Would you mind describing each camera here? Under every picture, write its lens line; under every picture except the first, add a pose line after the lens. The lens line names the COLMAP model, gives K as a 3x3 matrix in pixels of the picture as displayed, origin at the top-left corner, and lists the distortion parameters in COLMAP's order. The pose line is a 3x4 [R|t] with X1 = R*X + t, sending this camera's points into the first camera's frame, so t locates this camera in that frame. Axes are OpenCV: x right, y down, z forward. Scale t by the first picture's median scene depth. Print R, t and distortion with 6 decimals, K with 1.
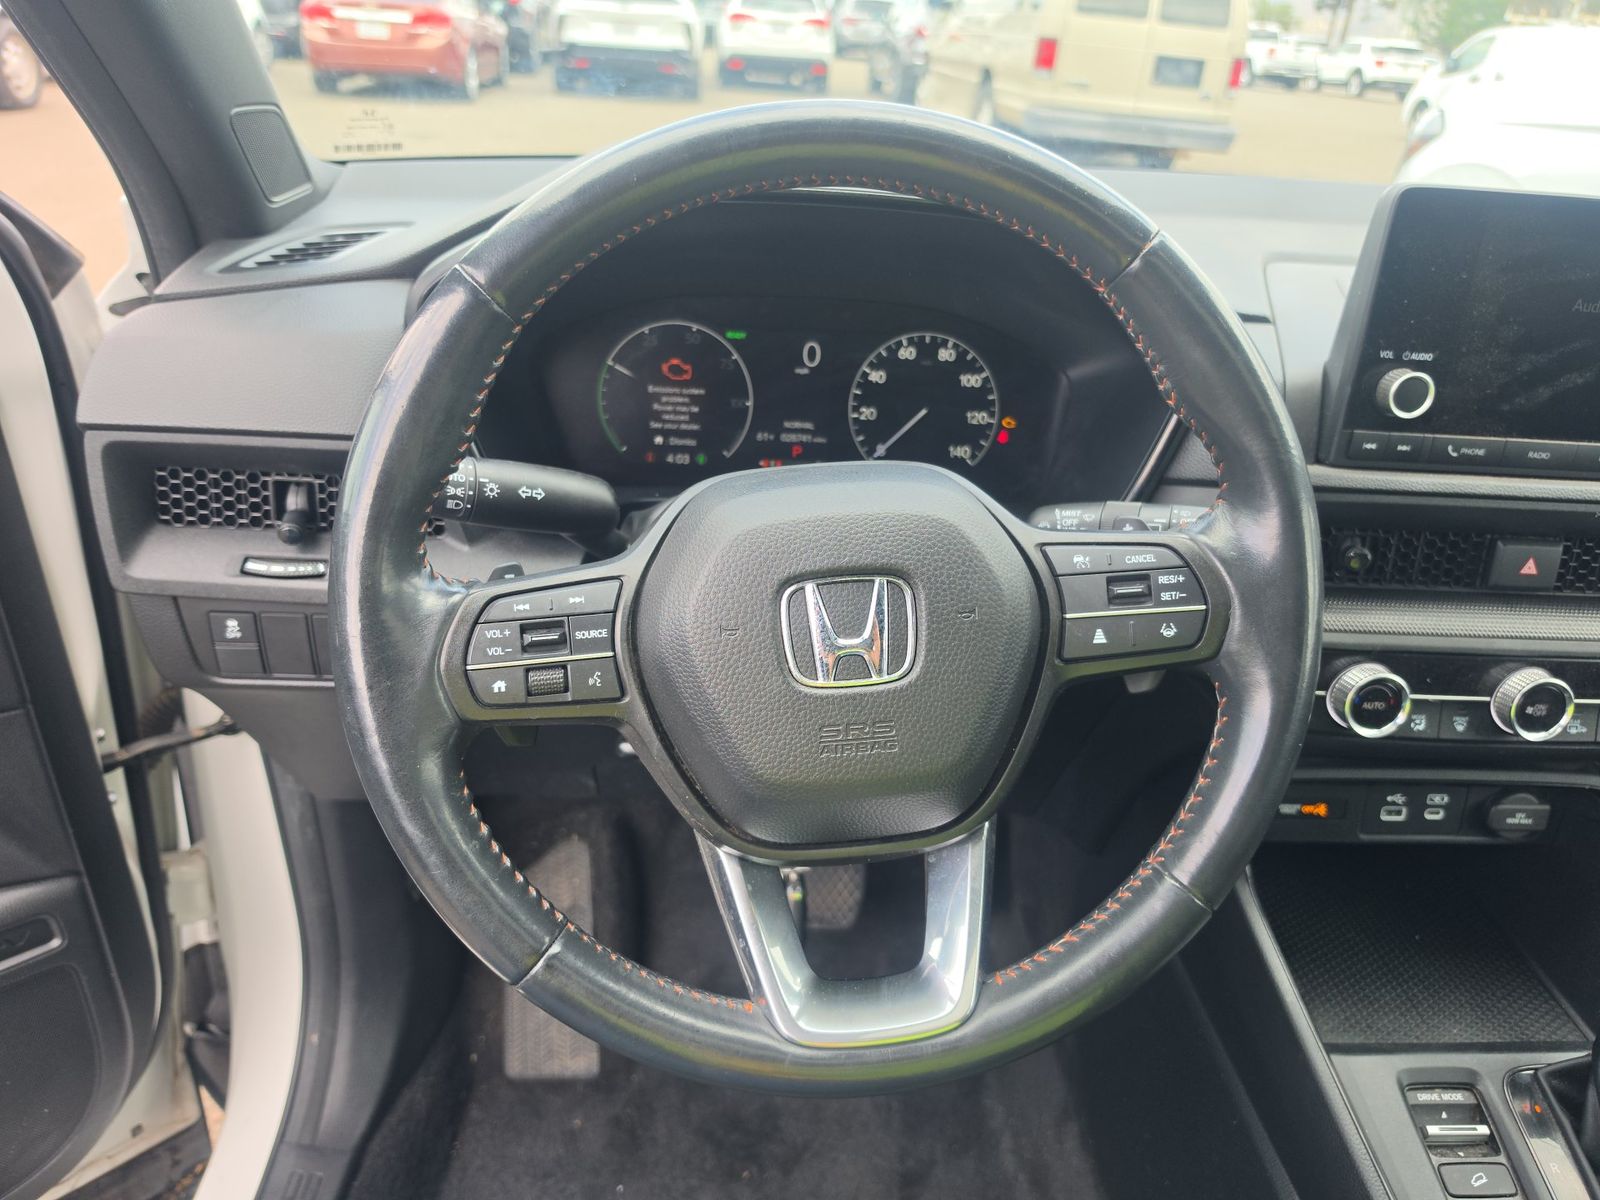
lens RADIAL K [[1129.2, 0, 800.0], [0, 1129.2, 600.0], [0, 0, 1]] dist [0.005172, -0.005970]
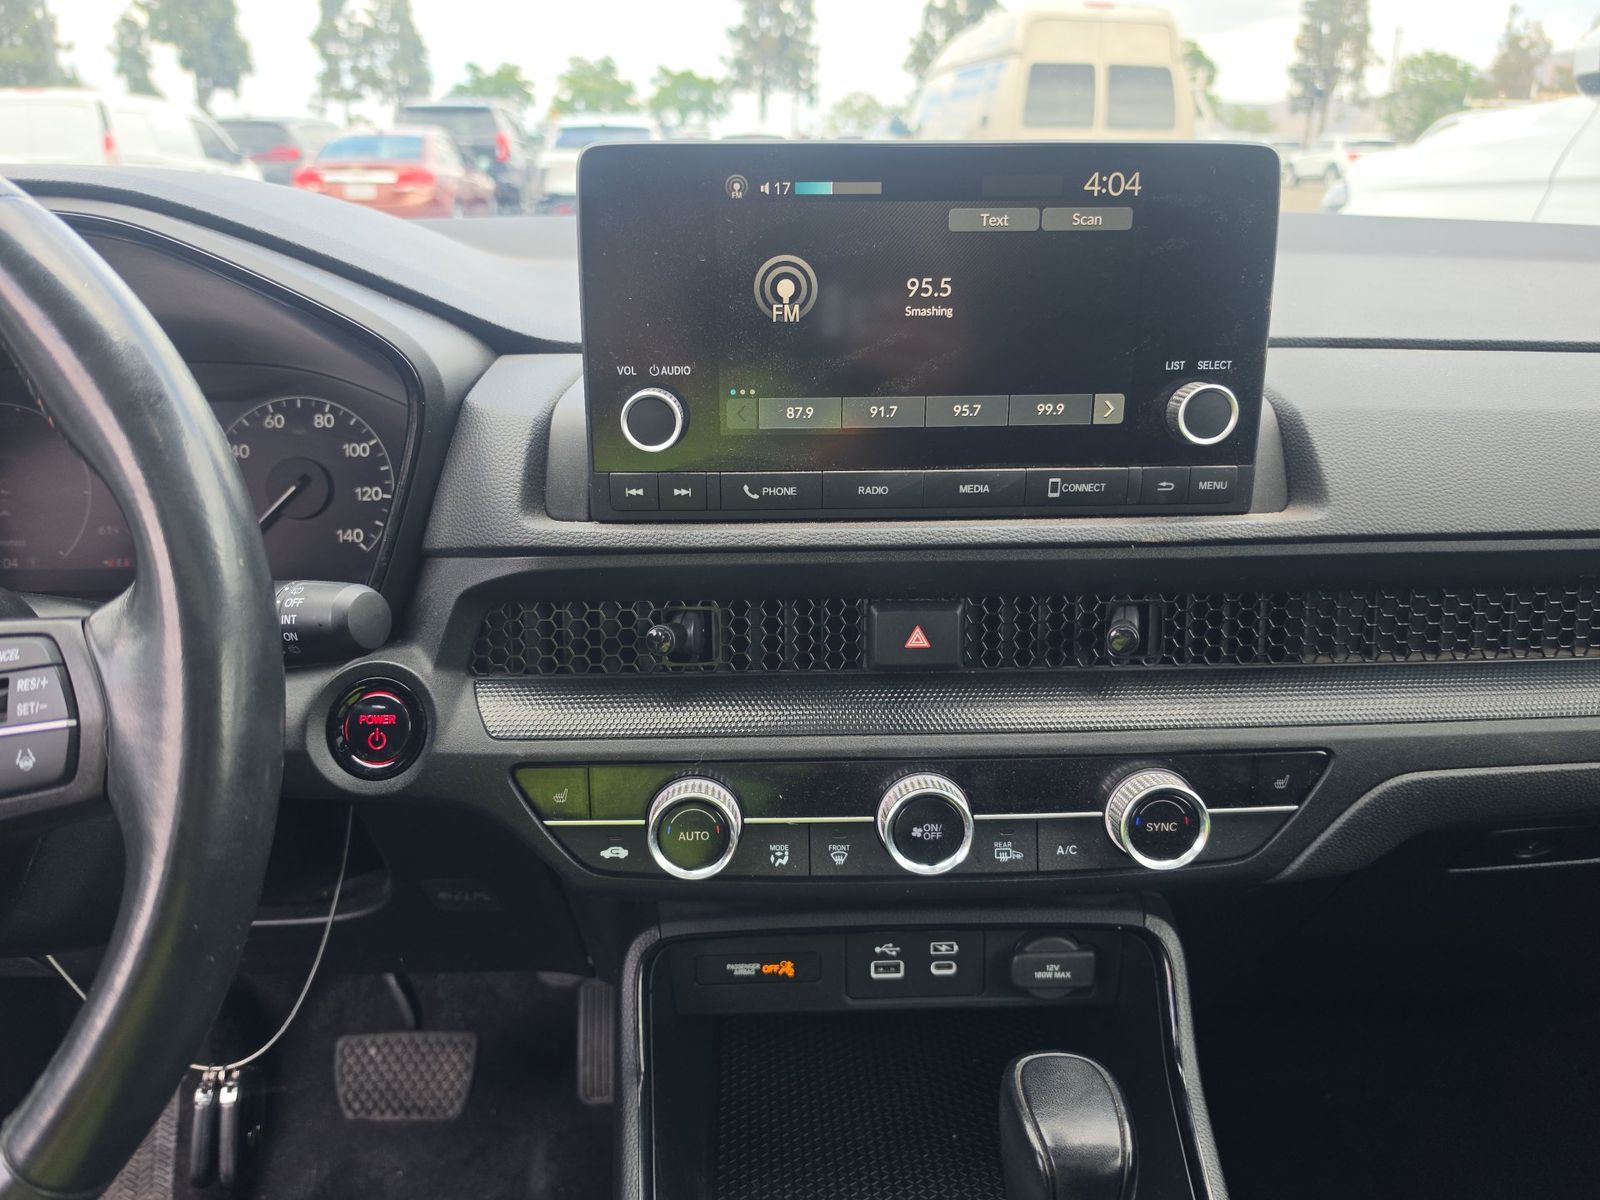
lens RADIAL K [[1142.3, 0, 800.0], [0, 1142.3, 600.0], [0, 0, 1]] dist [0.020882, -0.007984]
pose [[0.997945, -0.044995, -0.045613, 0.512817], [0.039537, 0.992670, -0.114209, 0.024959], [0.050417, 0.112171, 0.992409, 0.190821]]
